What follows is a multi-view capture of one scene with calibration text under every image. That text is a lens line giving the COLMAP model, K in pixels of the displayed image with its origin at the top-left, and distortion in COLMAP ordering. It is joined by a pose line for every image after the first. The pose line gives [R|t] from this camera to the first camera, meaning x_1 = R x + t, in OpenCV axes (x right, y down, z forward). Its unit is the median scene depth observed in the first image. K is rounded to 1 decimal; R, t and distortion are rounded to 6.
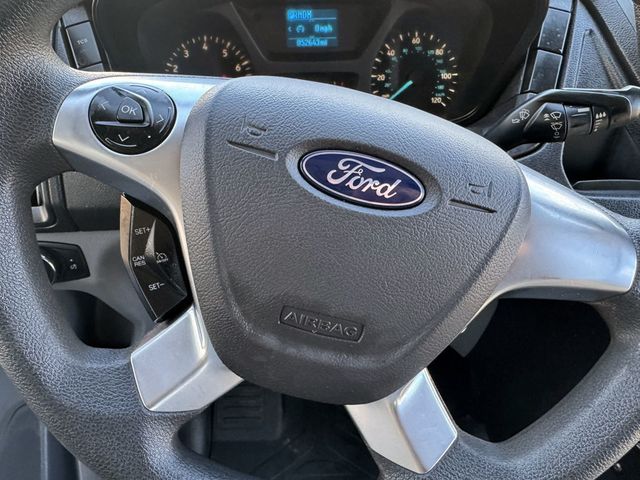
lens RADIAL K [[467.0, 0, 304.4], [0, 467.0, 239.4], [0, 0, 1]] dist [0.025513, 0.002192]
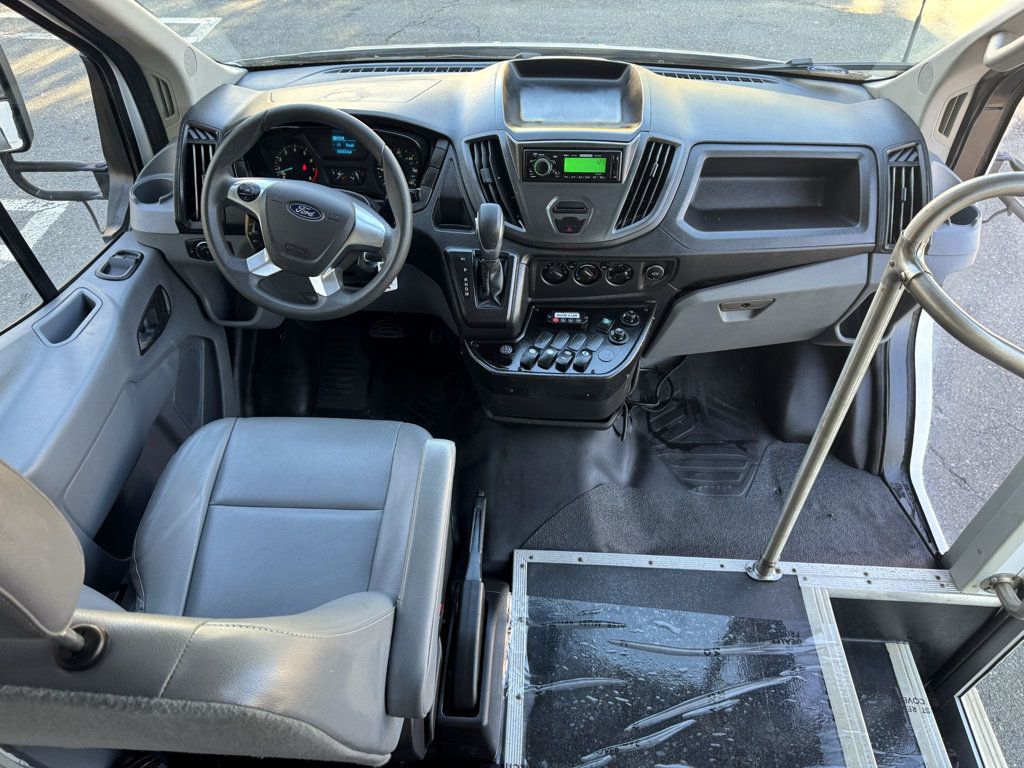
lens RADIAL K [[713.5, 0, 508.2], [0, 713.5, 385.0], [0, 0, 1]] dist [0.057642, -0.064275]
pose [[0.996569, 0.064241, -0.052190, 1.833216], [-0.061687, 0.996884, 0.049160, 0.759738], [0.055185, -0.045772, 0.997426, -4.100334]]
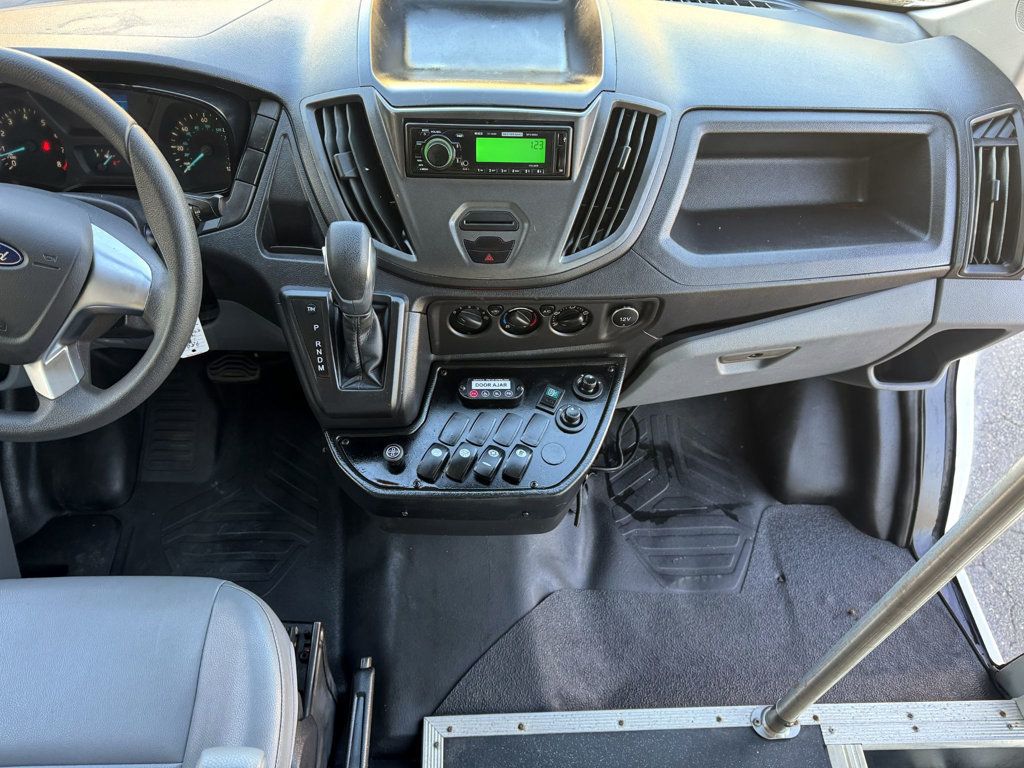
lens RADIAL K [[713.5, 0, 516.8], [0, 713.5, 389.6], [0, 0, 1]] dist [0.057642, -0.064275]
pose [[0.998348, 0.033912, 0.046388, 1.935573], [-0.040161, 0.989167, 0.141191, -0.057761], [-0.041098, -0.142820, 0.988895, -1.928999]]
